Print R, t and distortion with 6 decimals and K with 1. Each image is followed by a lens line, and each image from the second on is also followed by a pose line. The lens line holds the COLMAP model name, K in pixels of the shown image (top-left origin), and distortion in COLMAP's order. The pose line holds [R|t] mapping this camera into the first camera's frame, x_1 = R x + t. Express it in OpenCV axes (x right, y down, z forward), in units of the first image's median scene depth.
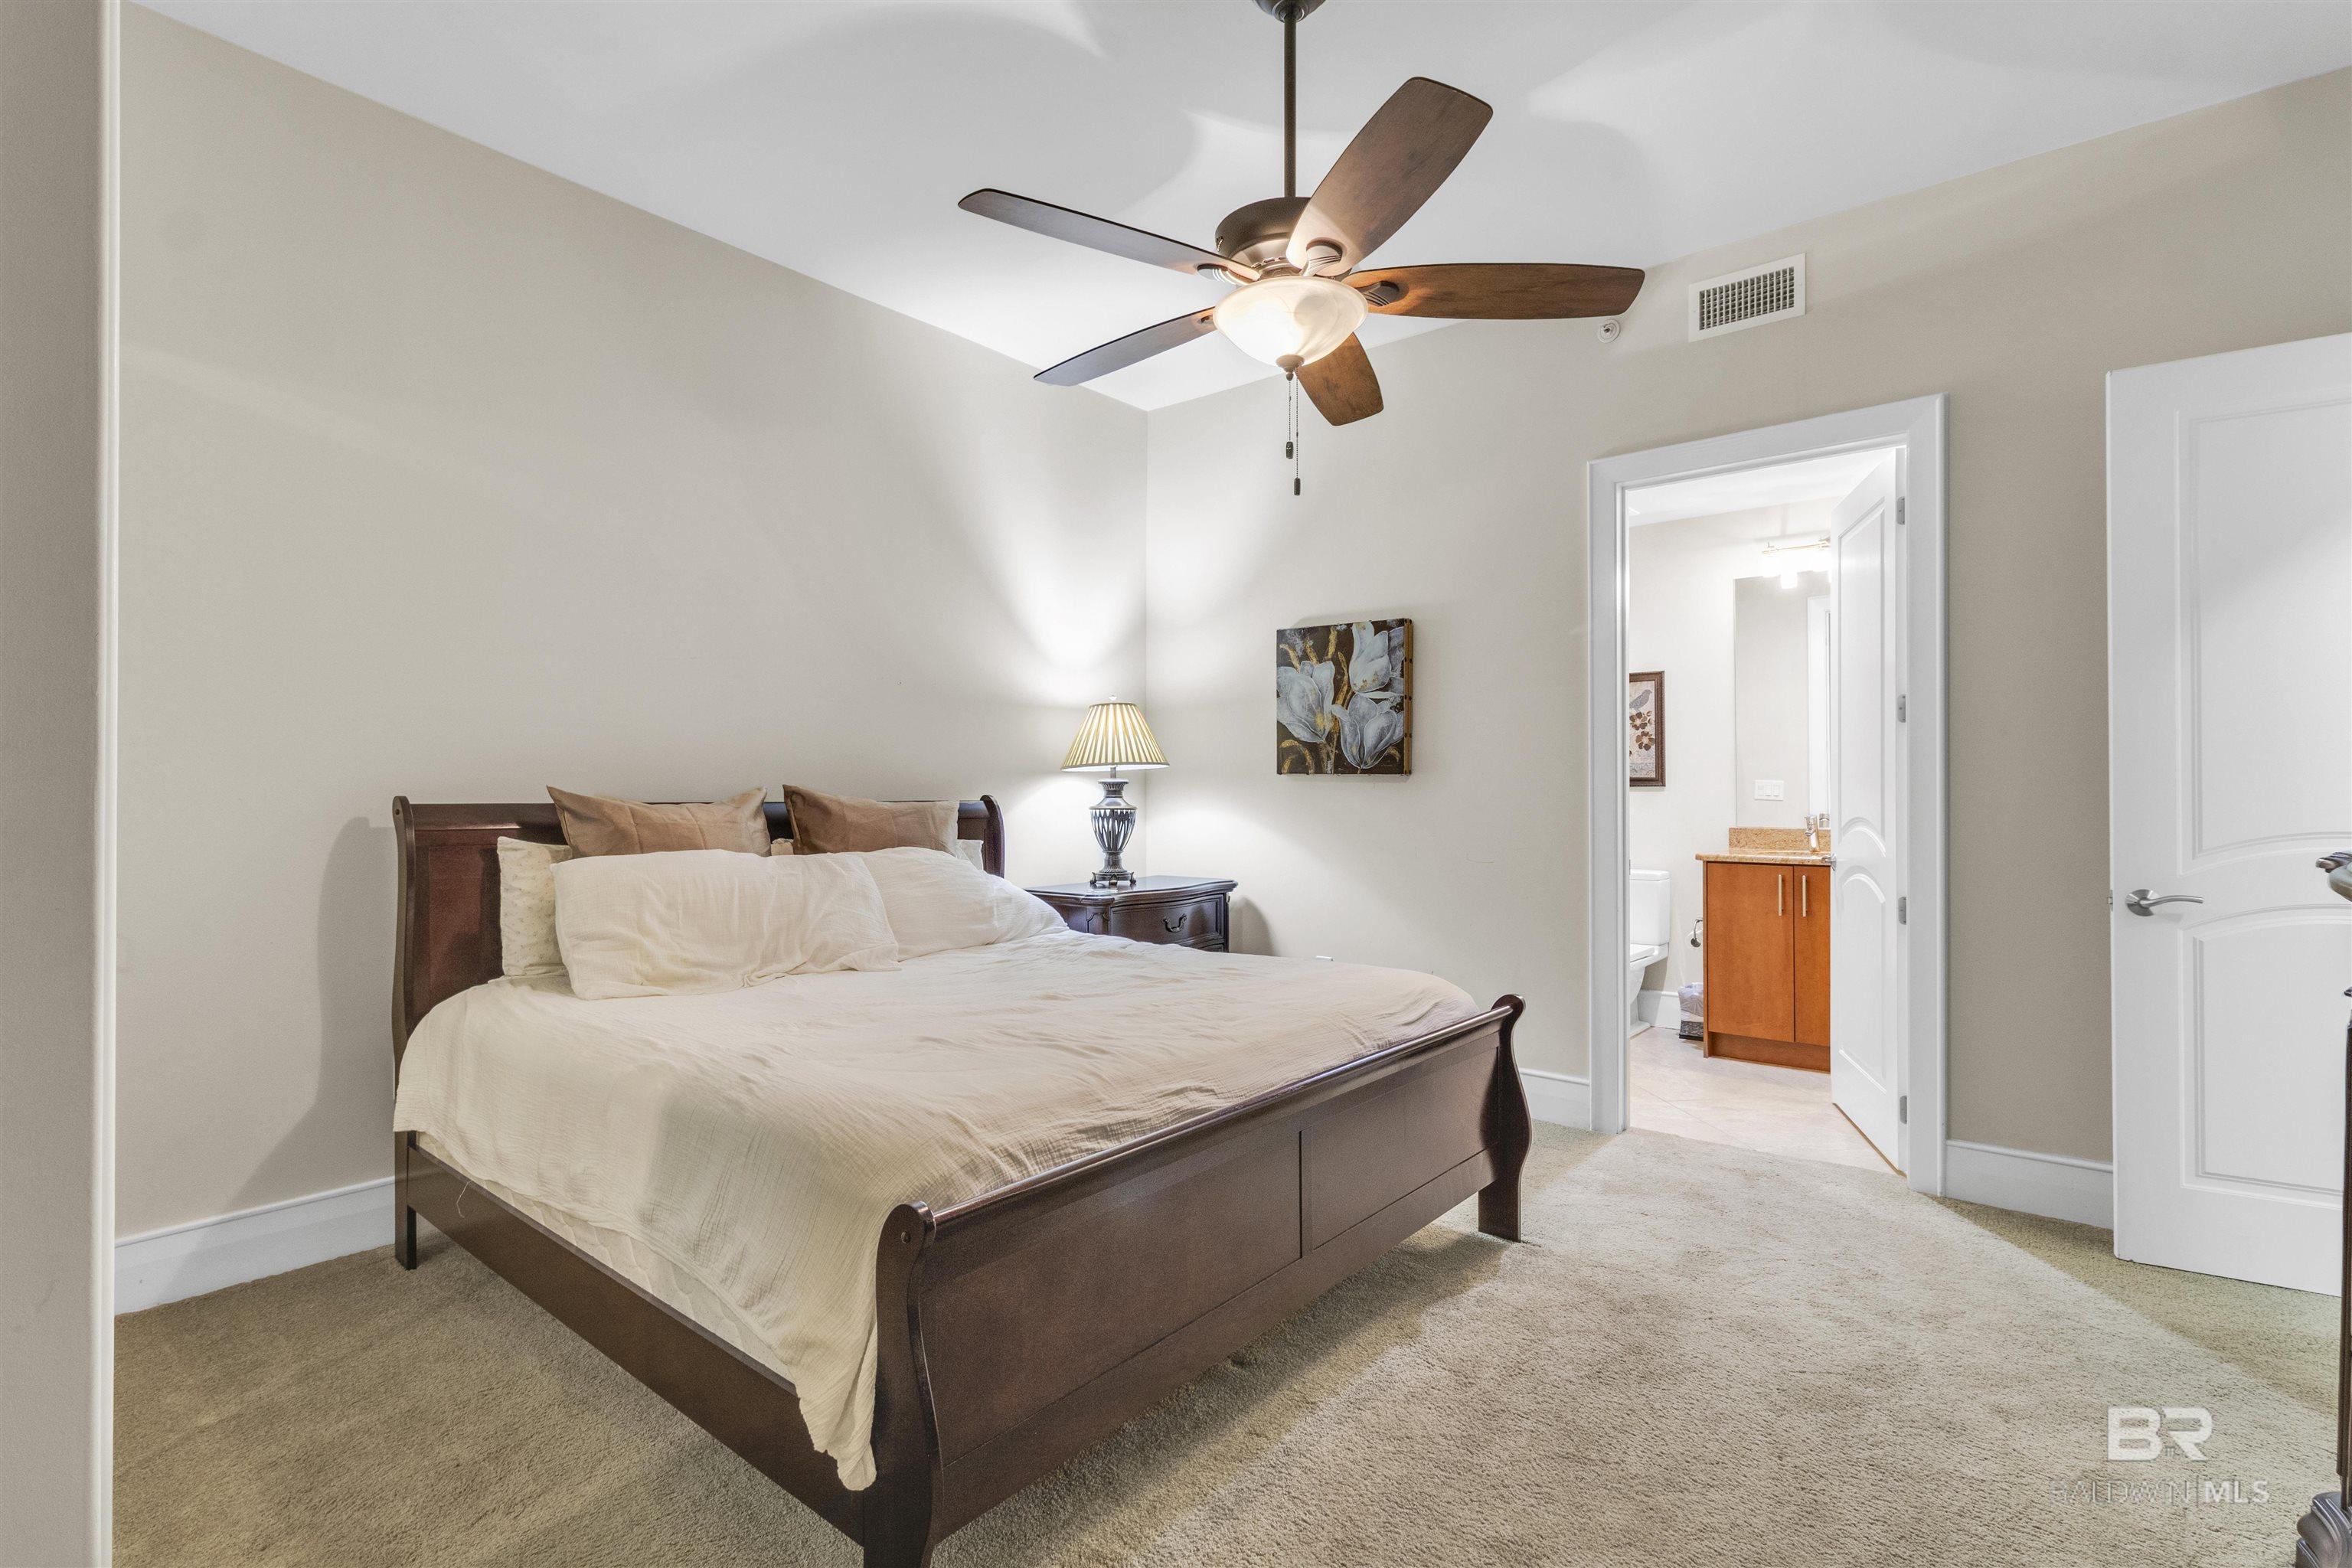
lens RADIAL K [[1105.5, 0, 1179.0], [0, 1105.5, 789.7], [0, 0, 1]] dist [0.016231, 0.000065]
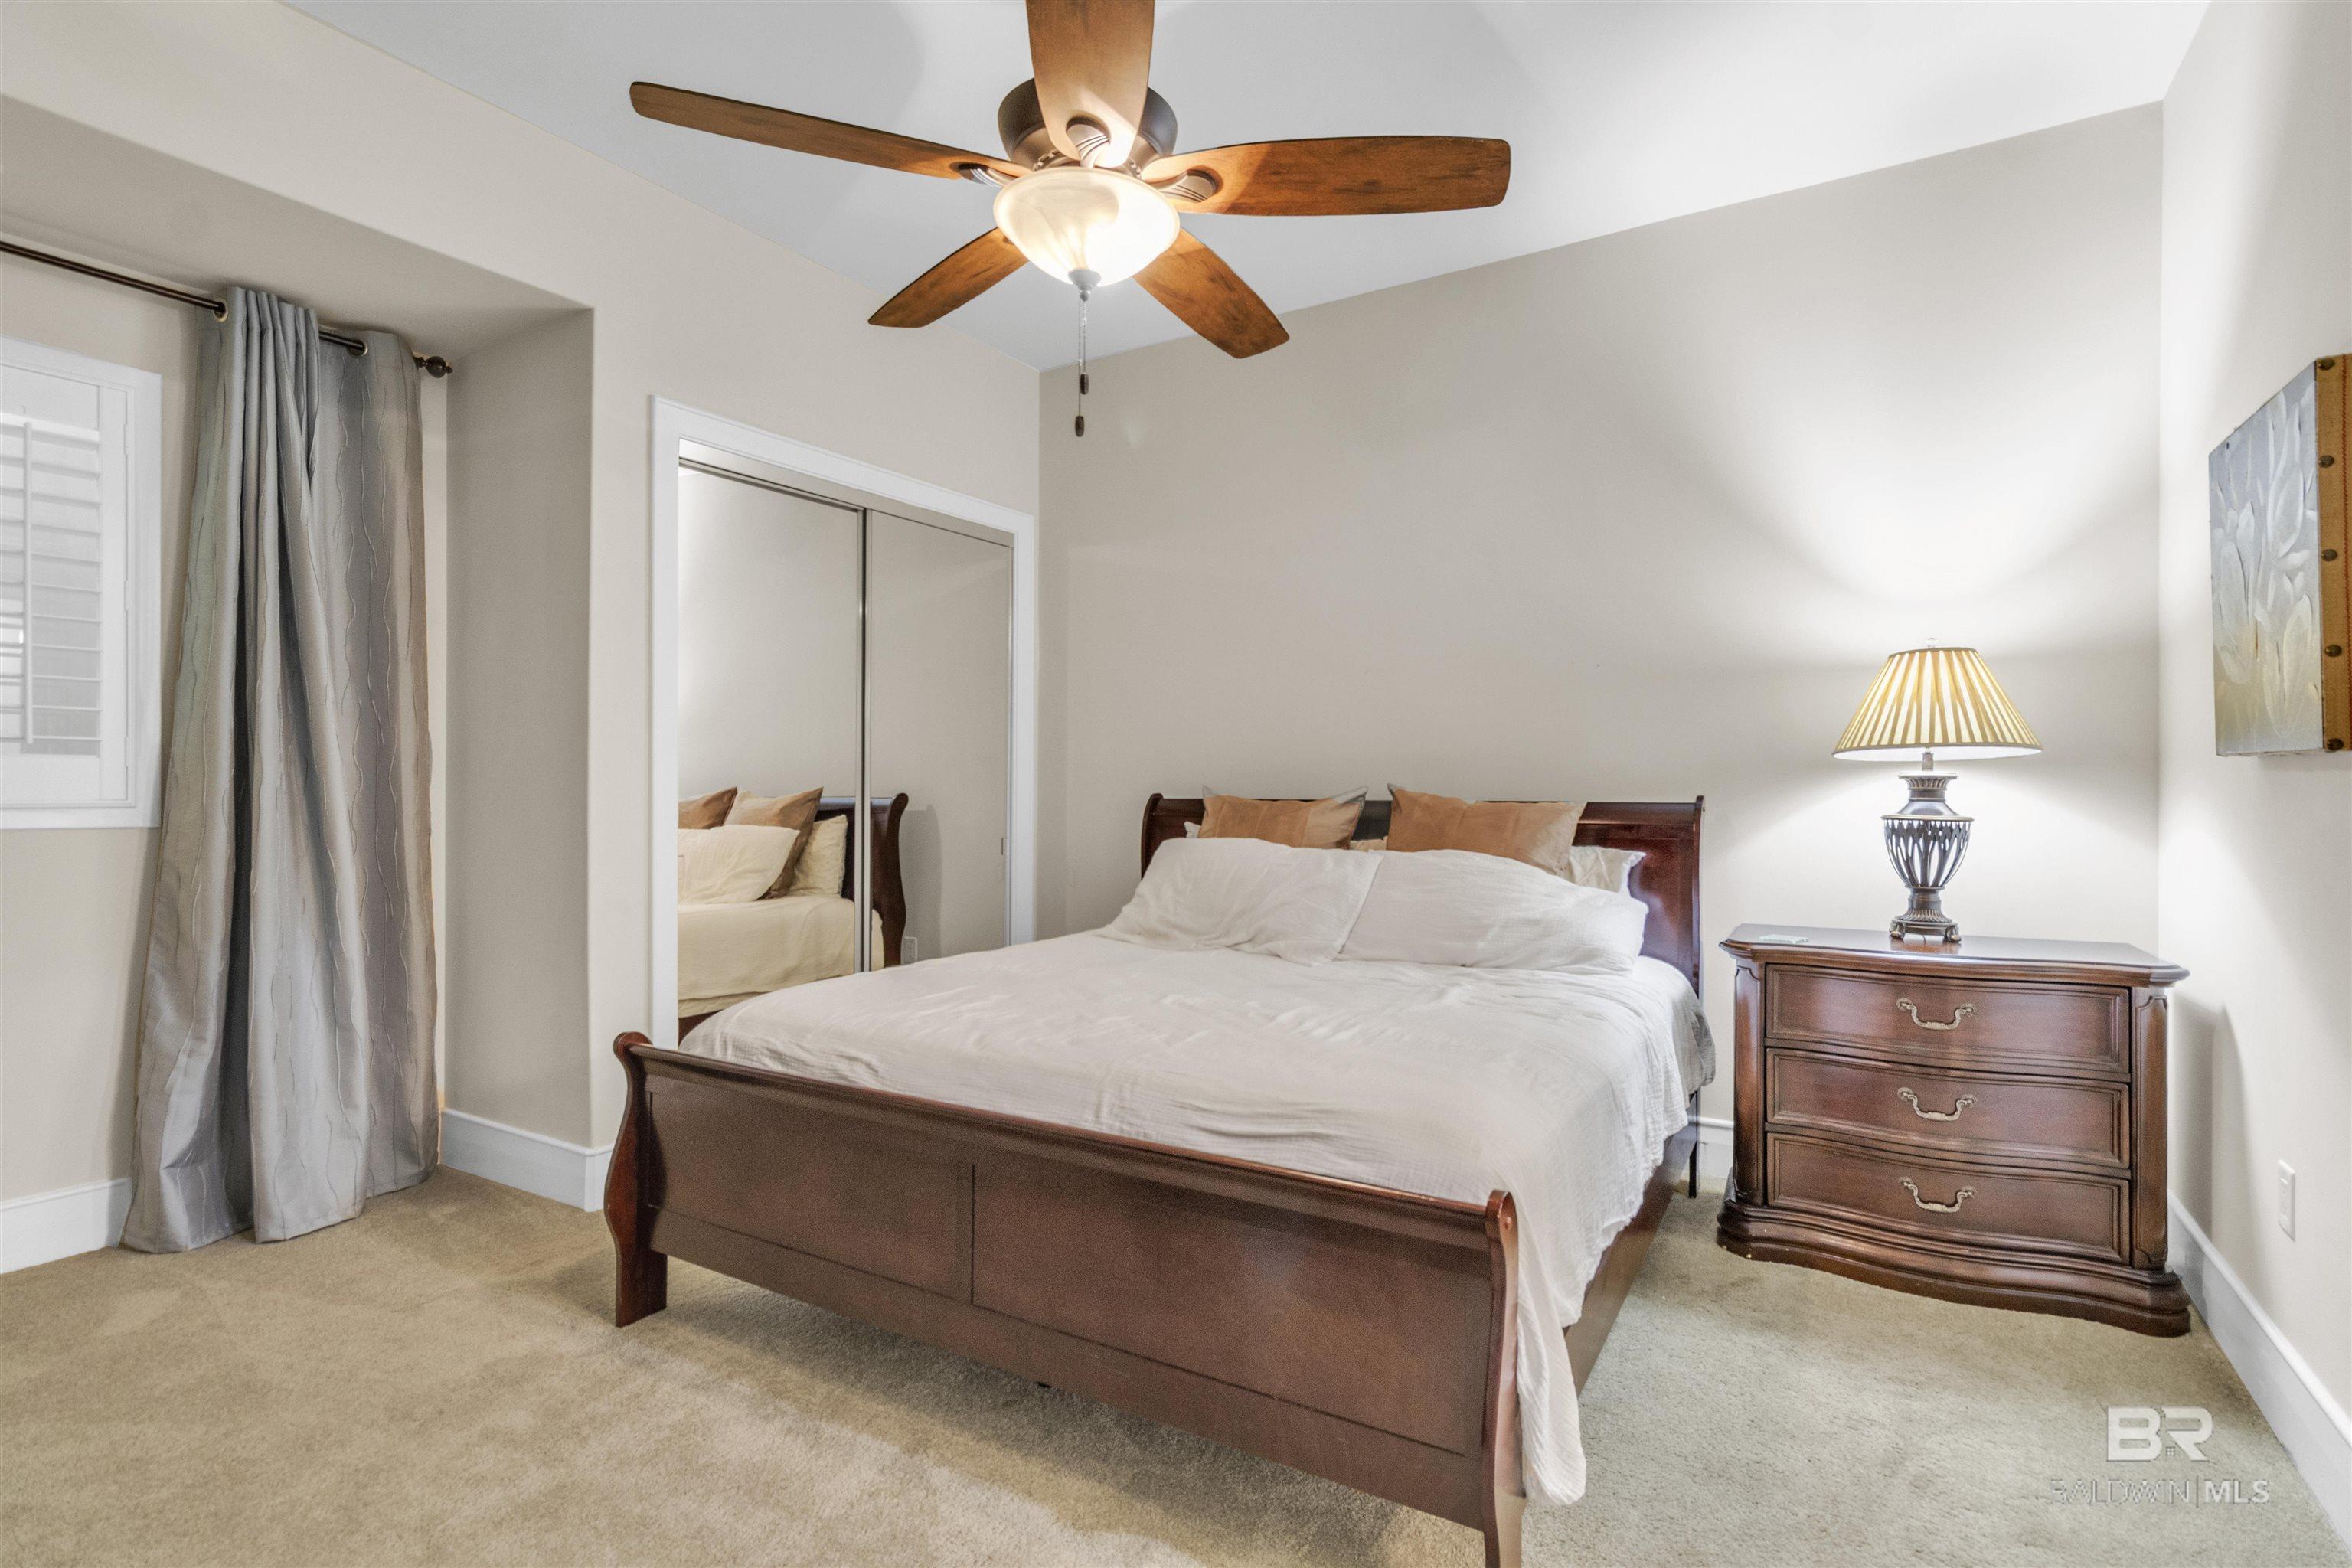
lens RADIAL K [[1105.5, 0, 1195.0], [0, 1105.5, 791.1], [0, 0, 1]] dist [0.016231, 0.000065]
pose [[0.153534, 0.001256, -0.988143, 0.679802], [0.000535, 0.999999, 0.001354, 0.000409], [0.988143, -0.000737, 0.153534, 0.684684]]
